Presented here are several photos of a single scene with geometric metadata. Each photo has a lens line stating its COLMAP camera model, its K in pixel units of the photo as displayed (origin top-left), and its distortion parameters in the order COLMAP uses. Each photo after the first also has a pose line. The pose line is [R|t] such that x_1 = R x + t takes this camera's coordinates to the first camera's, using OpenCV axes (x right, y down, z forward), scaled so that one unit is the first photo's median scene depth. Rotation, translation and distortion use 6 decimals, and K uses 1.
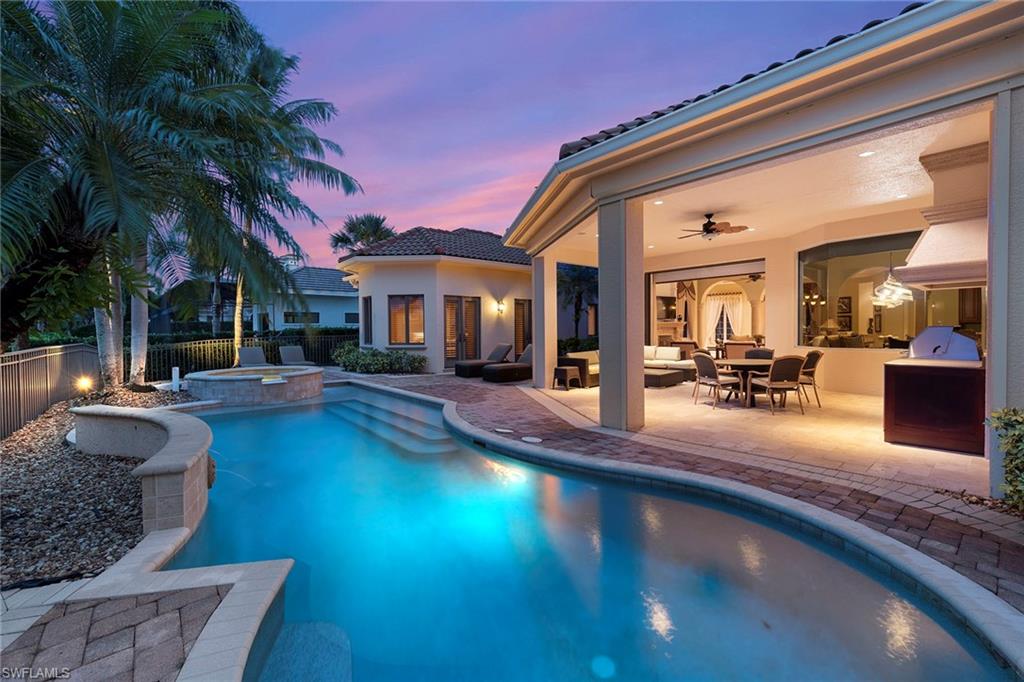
lens RADIAL K [[414.9, 0, 509.9], [0, 414.9, 338.1], [0, 0, 1]] dist [0.001822, -0.000043]
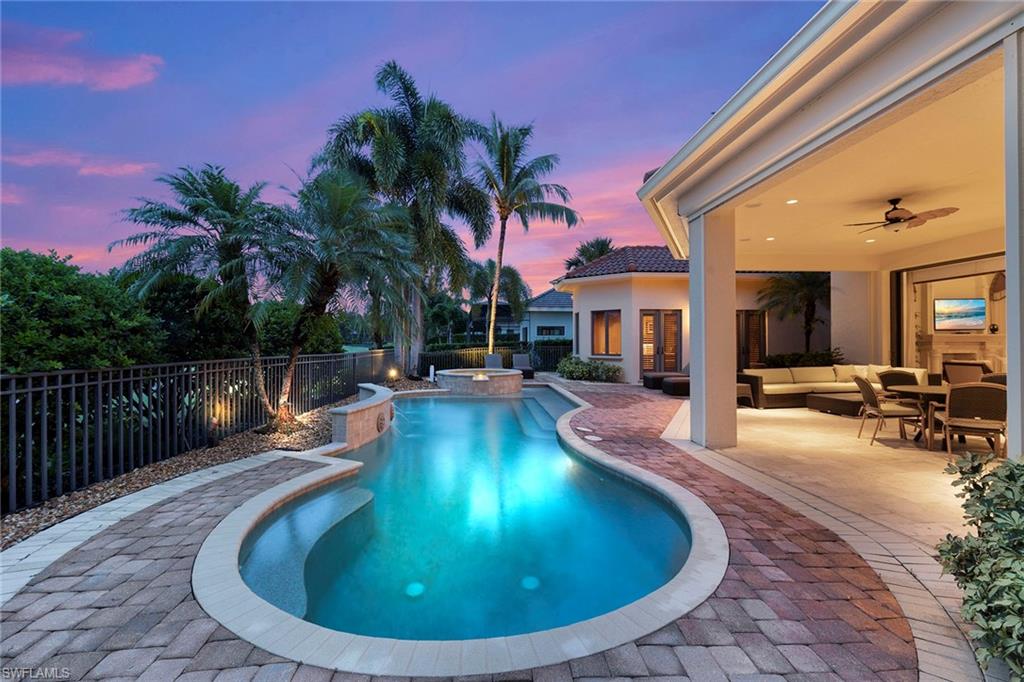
lens RADIAL K [[403.5, 0, 512.0], [0, 403.5, 341.0], [0, 0, 1]] dist [0.001969, 0.000171]
pose [[0.815710, 0.007164, -0.578417, 0.250324], [-0.019305, 0.999703, -0.014843, -0.003263], [0.578139, 0.023274, 0.815606, -0.029713]]
